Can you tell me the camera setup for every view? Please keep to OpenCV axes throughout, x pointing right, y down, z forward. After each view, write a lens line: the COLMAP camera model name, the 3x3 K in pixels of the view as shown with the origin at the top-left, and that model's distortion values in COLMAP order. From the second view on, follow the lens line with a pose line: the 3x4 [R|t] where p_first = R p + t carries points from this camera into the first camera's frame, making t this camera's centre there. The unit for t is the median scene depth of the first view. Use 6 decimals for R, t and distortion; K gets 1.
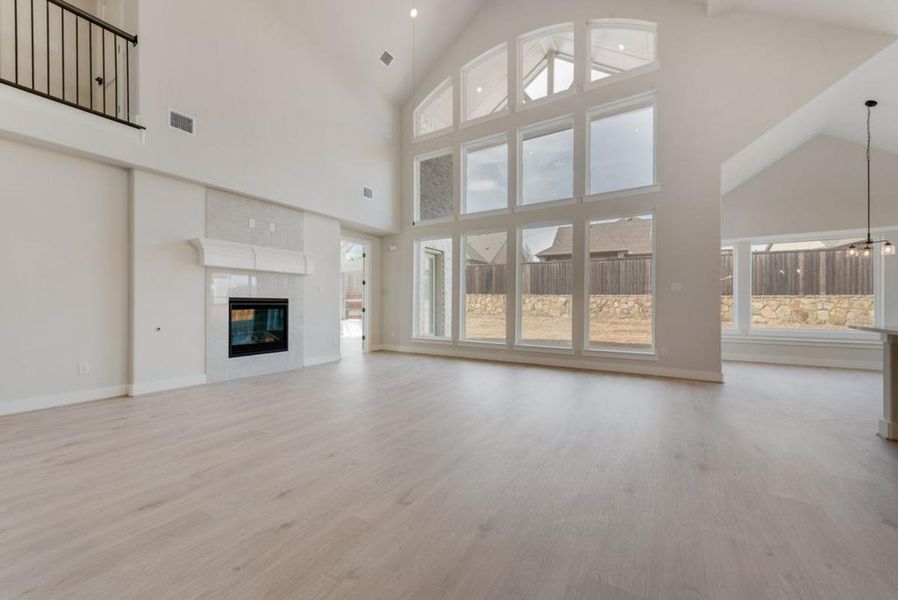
lens RADIAL K [[351.4, 0, 448.4], [0, 351.4, 305.8], [0, 0, 1]] dist [0.006067, -0.000067]
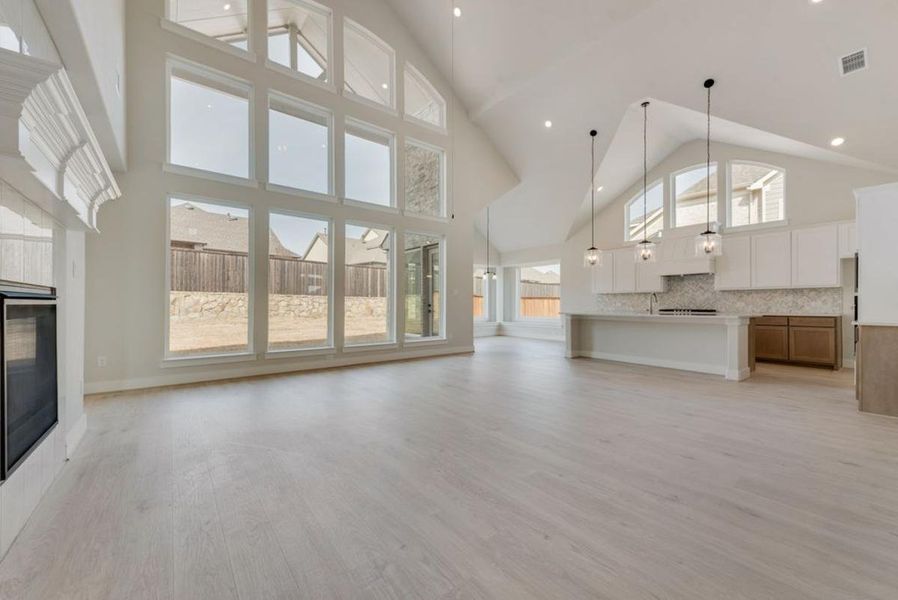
lens RADIAL K [[352.8, 0, 449.4], [0, 352.8, 302.4], [0, 0, 1]] dist [0.002361, -0.000094]
pose [[0.332583, 0.003125, 0.943069, -0.485921], [0.002887, 0.999986, -0.004332, -0.001495], [-0.943069, 0.004164, 0.332570, 0.348037]]
